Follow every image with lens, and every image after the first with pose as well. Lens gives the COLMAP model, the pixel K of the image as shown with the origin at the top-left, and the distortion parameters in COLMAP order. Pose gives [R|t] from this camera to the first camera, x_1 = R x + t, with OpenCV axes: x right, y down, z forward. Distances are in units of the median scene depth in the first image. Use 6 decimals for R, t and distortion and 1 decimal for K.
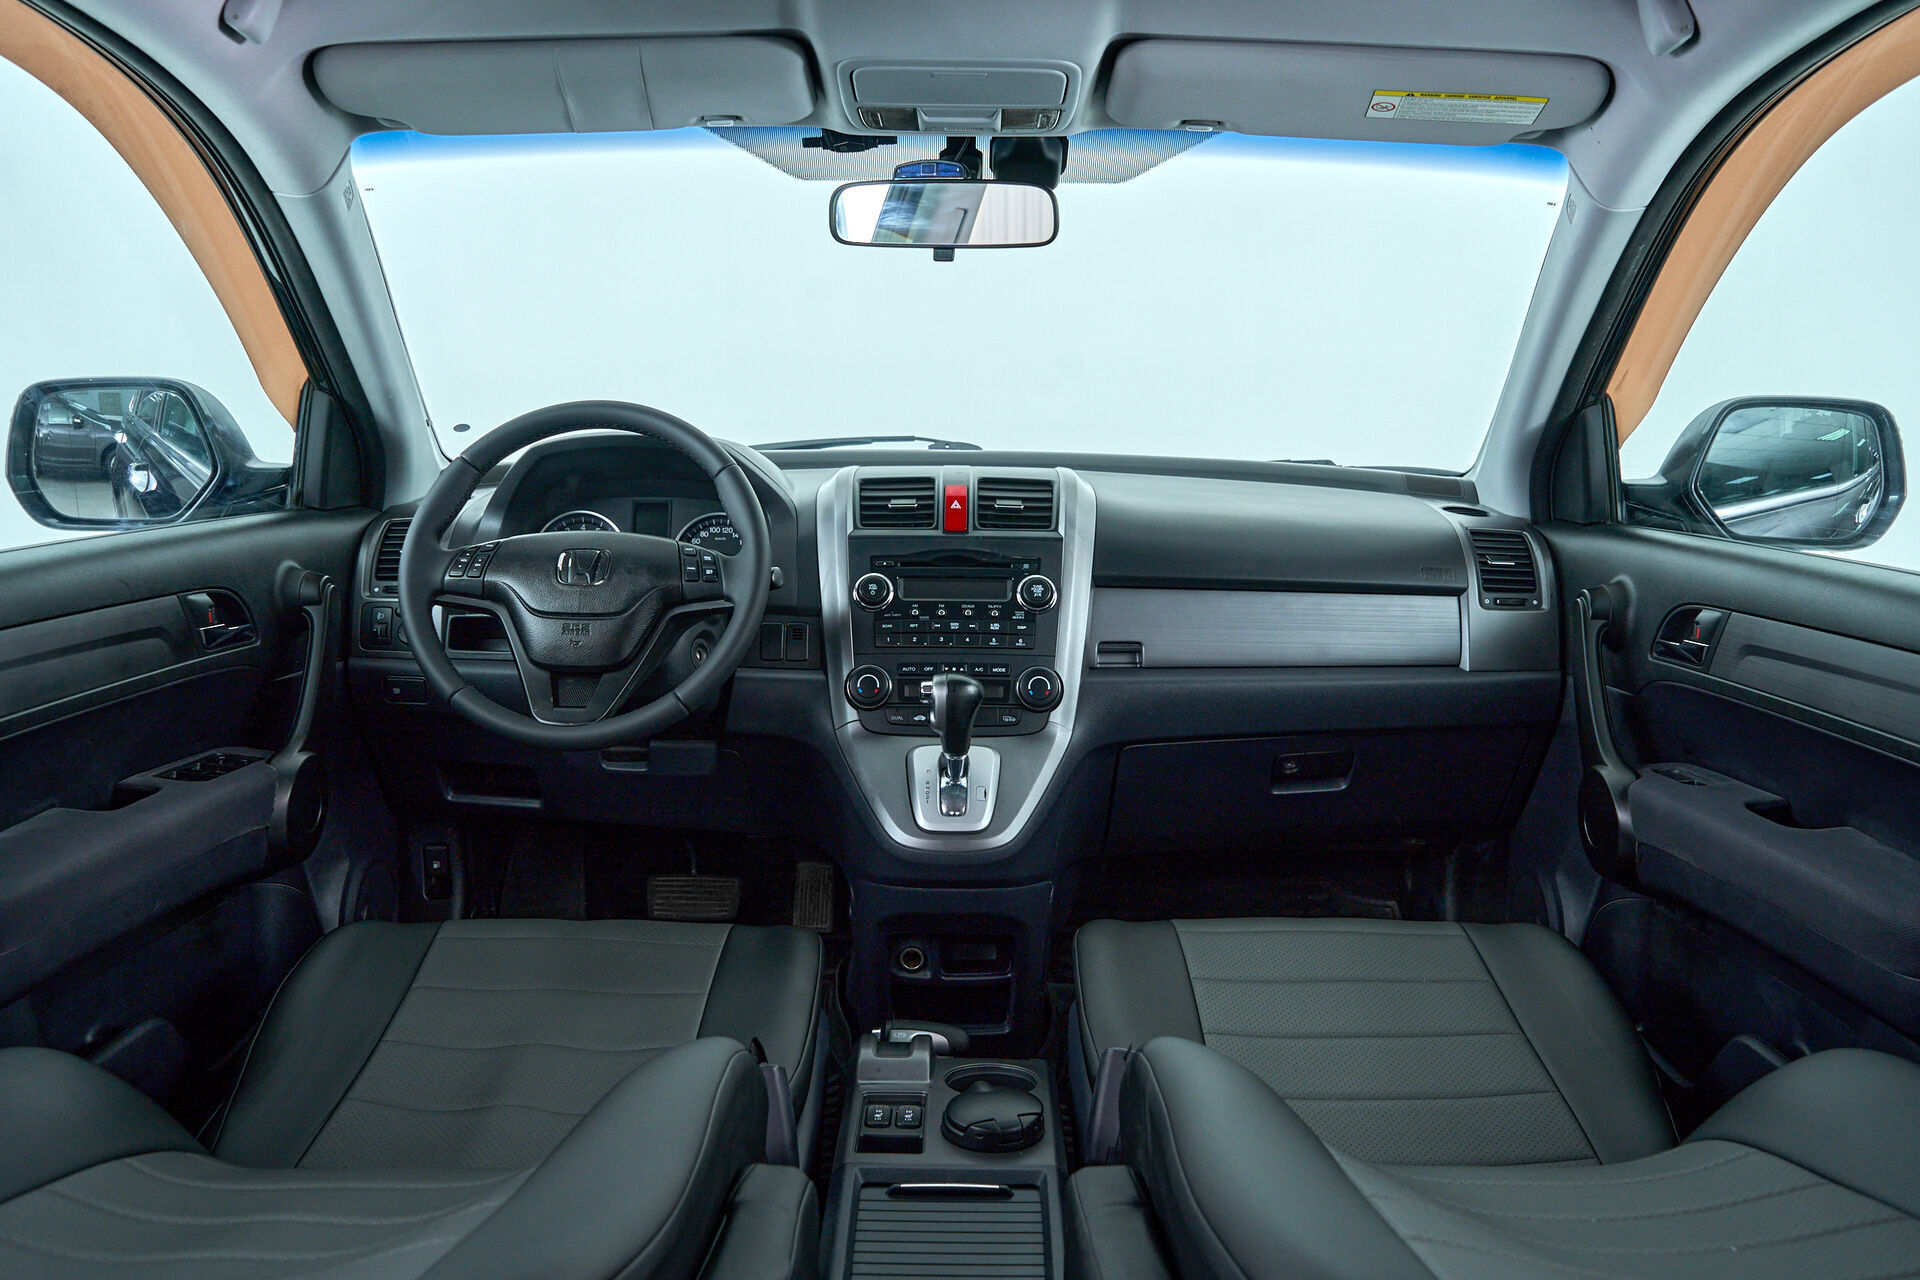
lens RADIAL K [[1572.6, 0, 960.0], [0, 1572.6, 640.0], [0, 0, 1]] dist [-0.001112, -0.001120]
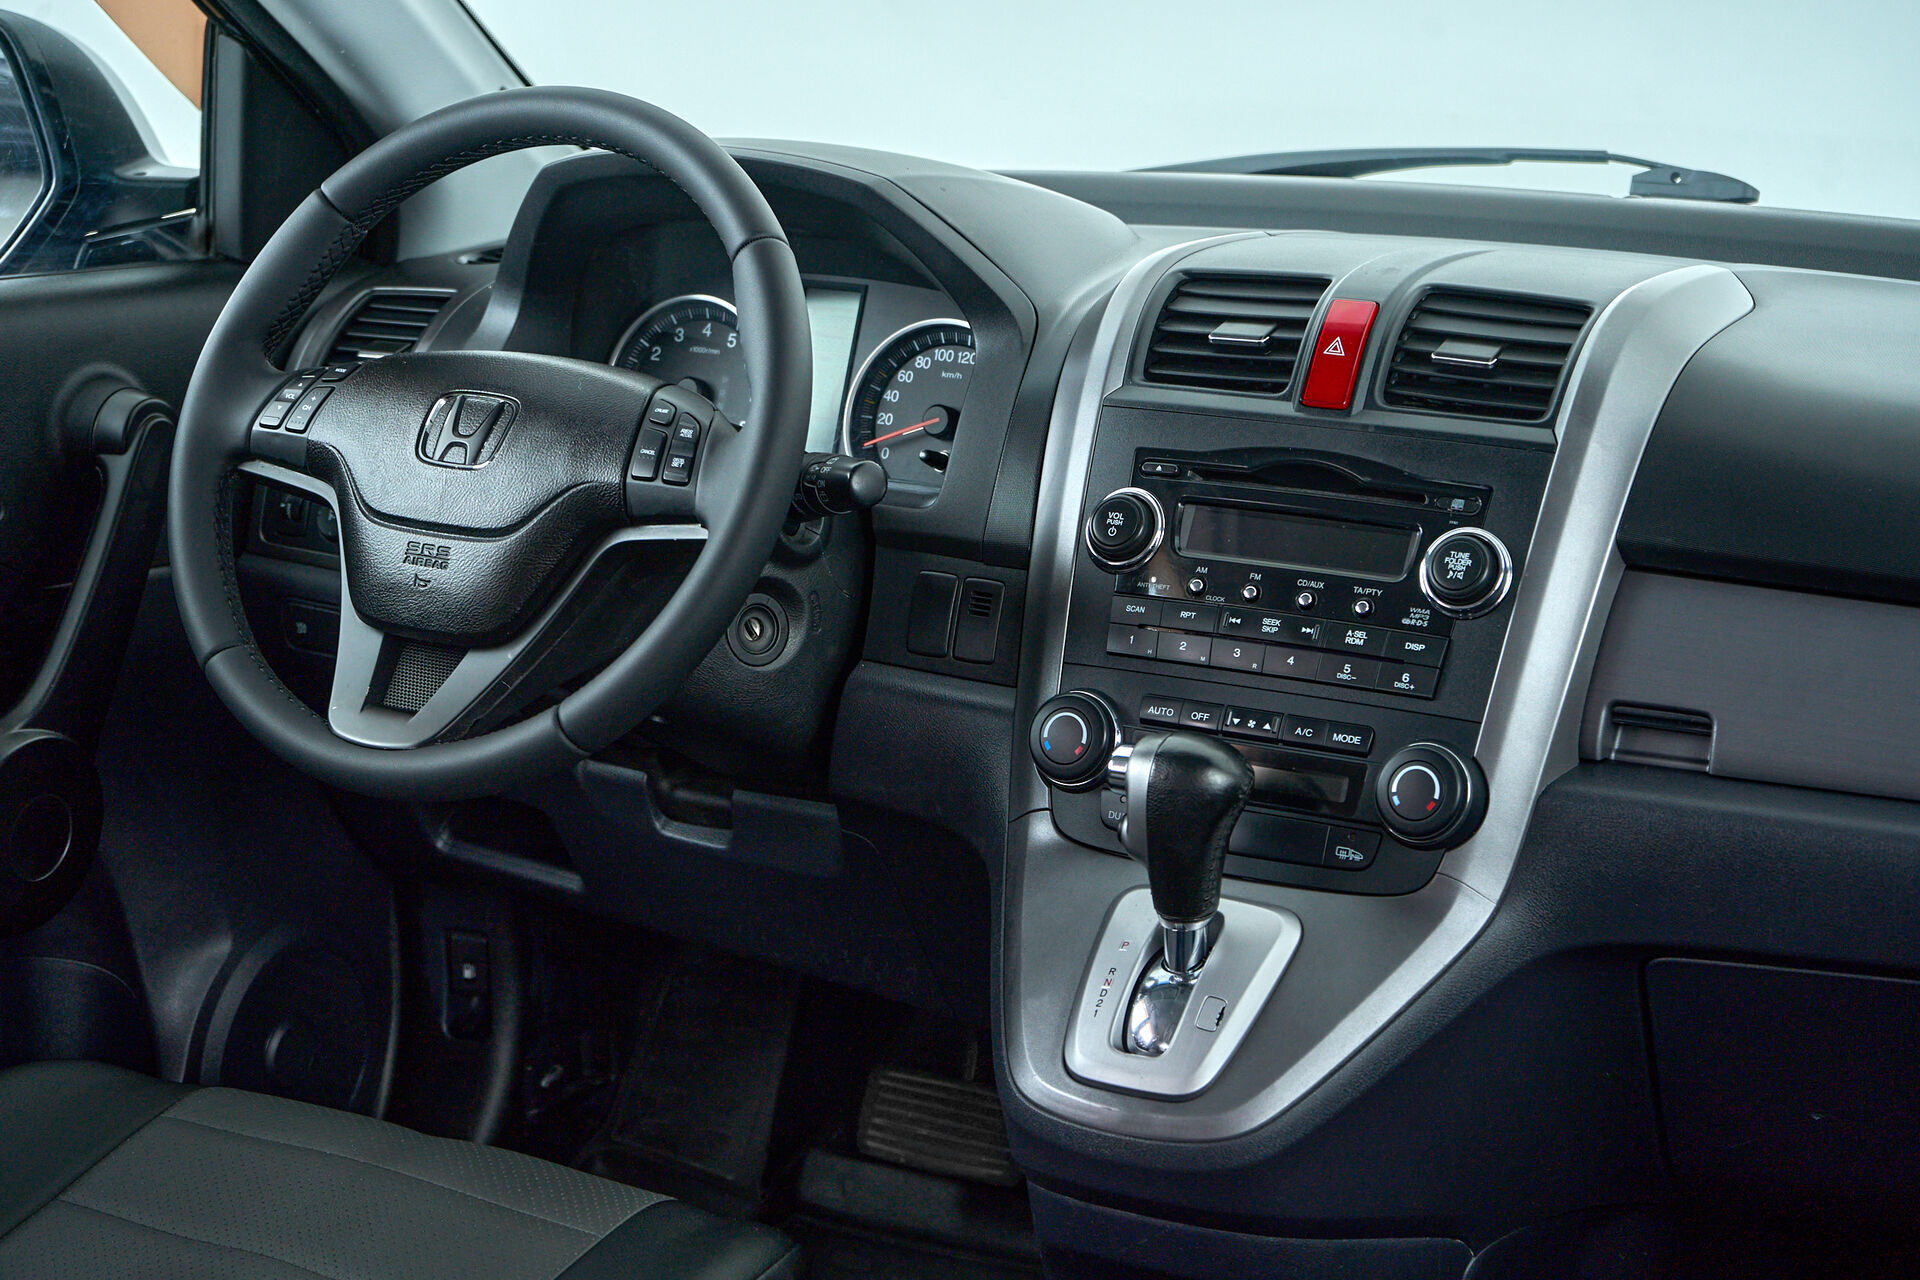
lens RADIAL K [[3553.1, 0, 960.0], [0, 3553.1, 640.0], [0, 0, 1]] dist [-0.016403, -0.019467]
pose [[0.869784, 0.113874, -0.480113, 0.415837], [-0.090628, 0.993321, 0.071413, -0.071053], [0.485038, -0.018603, 0.874295, 0.096057]]
